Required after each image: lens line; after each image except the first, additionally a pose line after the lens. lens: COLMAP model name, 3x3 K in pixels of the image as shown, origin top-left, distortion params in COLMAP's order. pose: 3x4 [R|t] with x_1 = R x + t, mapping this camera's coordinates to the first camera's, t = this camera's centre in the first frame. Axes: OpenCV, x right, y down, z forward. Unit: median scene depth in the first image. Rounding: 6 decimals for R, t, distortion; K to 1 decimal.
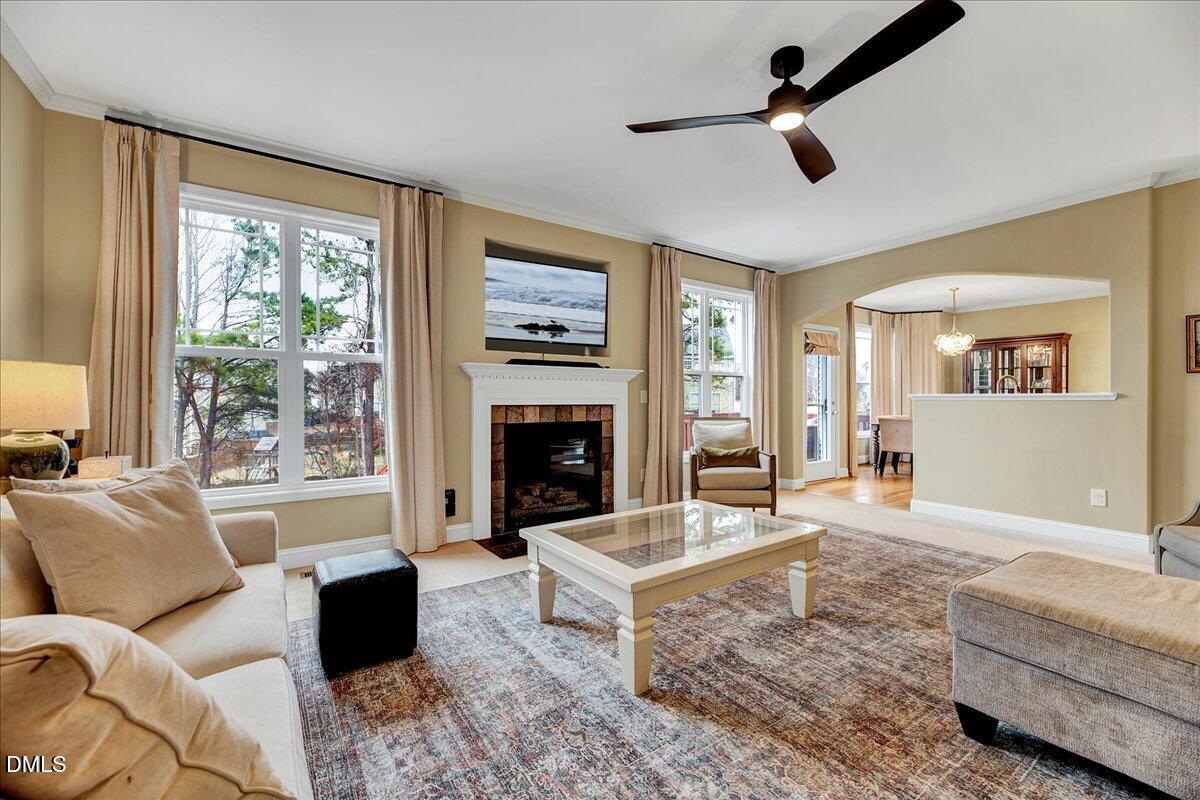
lens RADIAL K [[489.1, 0, 605.0], [0, 489.1, 399.4], [0, 0, 1]] dist [-0.001493, -0.002516]
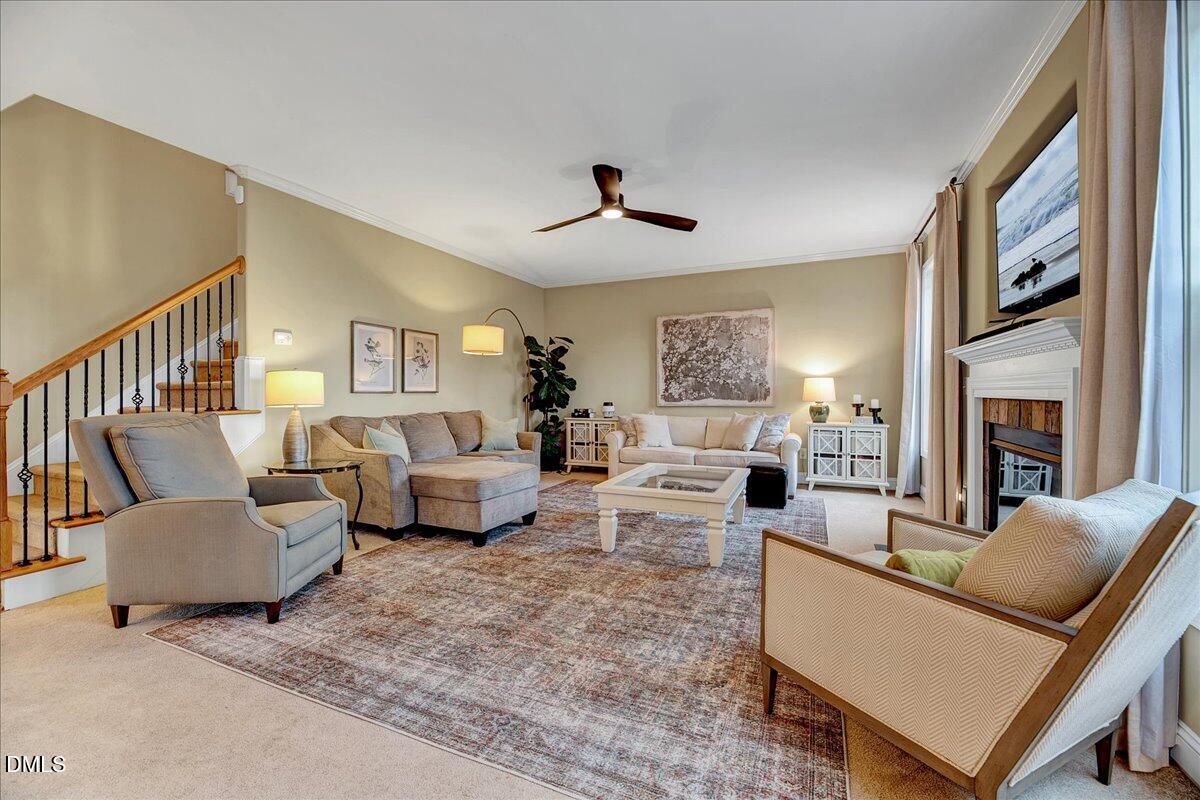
lens RADIAL K [[489.1, 0, 603.3], [0, 489.1, 395.9], [0, 0, 1]] dist [-0.001493, -0.002516]
pose [[-0.848358, 0.007184, -0.529374, 1.073831], [0.001325, 0.999934, 0.011448, -0.003425], [0.529421, 0.009010, -0.848312, 2.028981]]
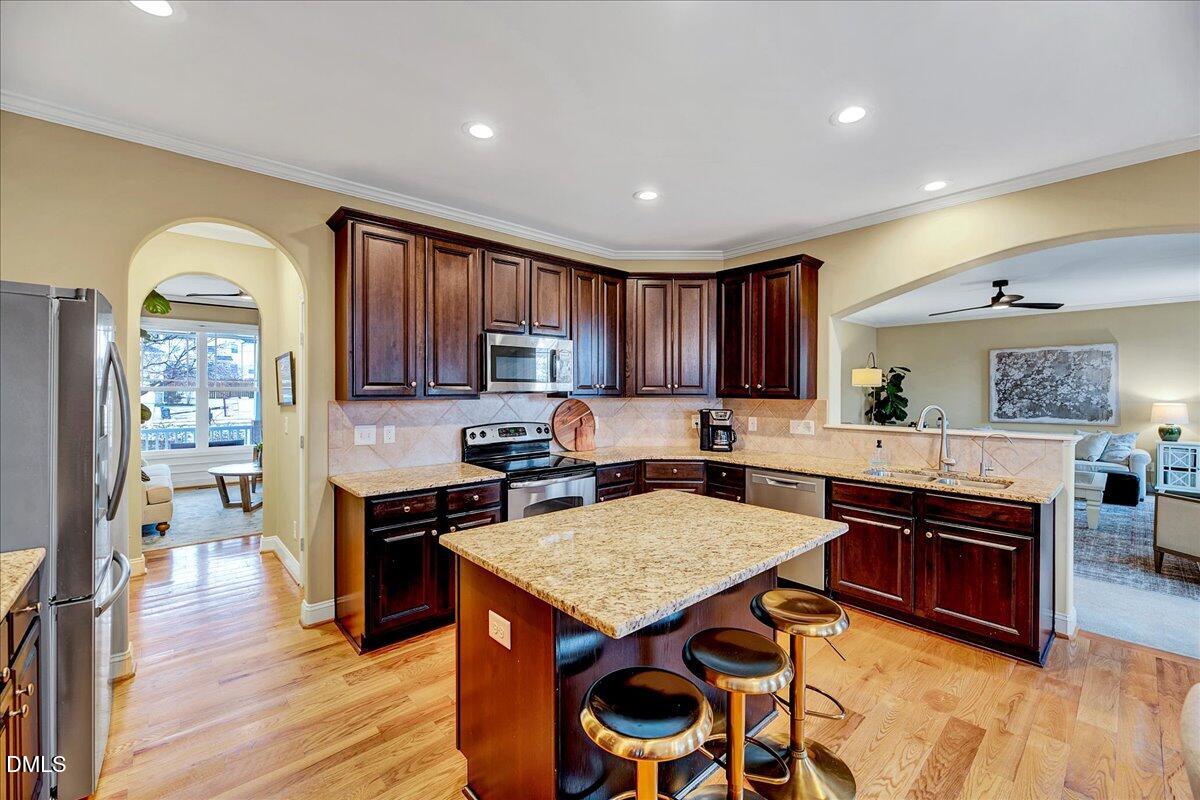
lens RADIAL K [[489.1, 0, 607.1], [0, 489.1, 392.8], [0, 0, 1]] dist [-0.001493, -0.002516]
pose [[-0.990692, 0.000972, -0.136119, 2.412499], [-0.000029, 0.999973, 0.007351, -0.134427], [0.136123, 0.007287, -0.990665, 2.836246]]
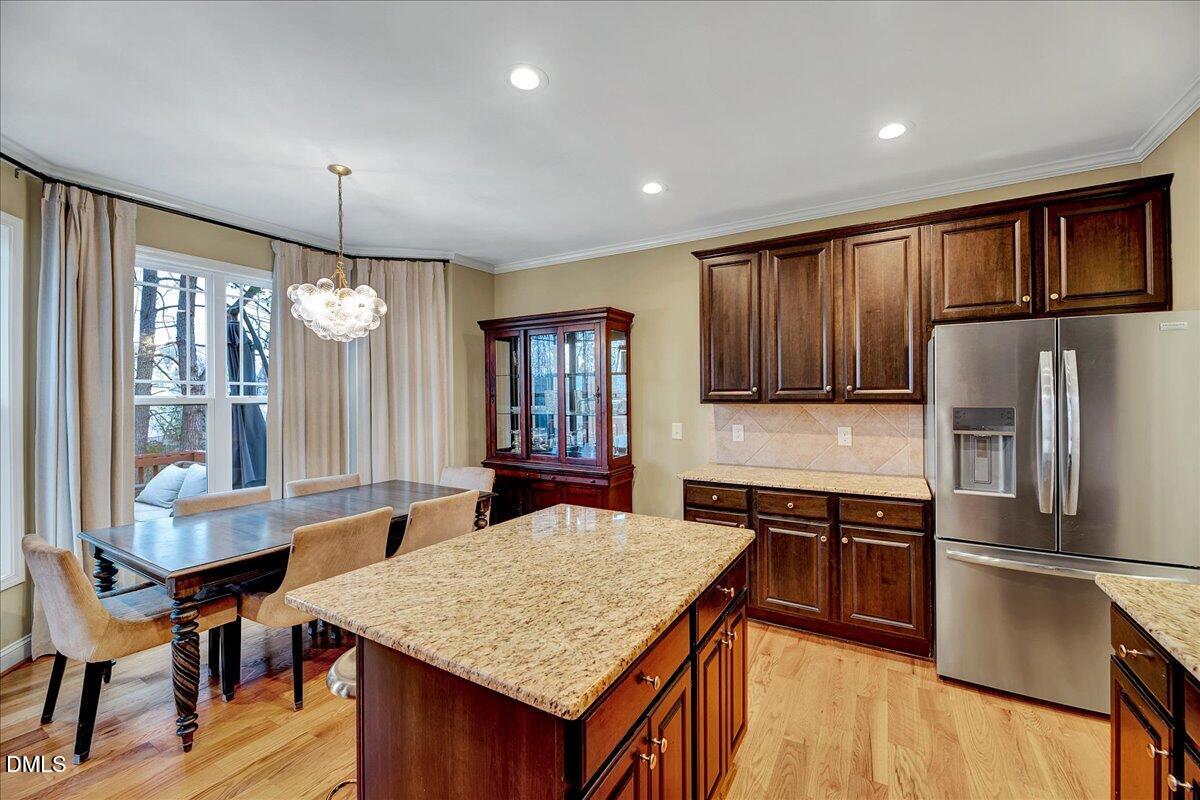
lens RADIAL K [[489.1, 0, 601.5], [0, 489.1, 396.2], [0, 0, 1]] dist [-0.001493, -0.002516]
pose [[0.911022, -0.001253, 0.412357, 2.031853], [0.003707, 0.999980, -0.005153, -0.129117], [-0.412342, 0.006223, 0.911008, 1.532011]]
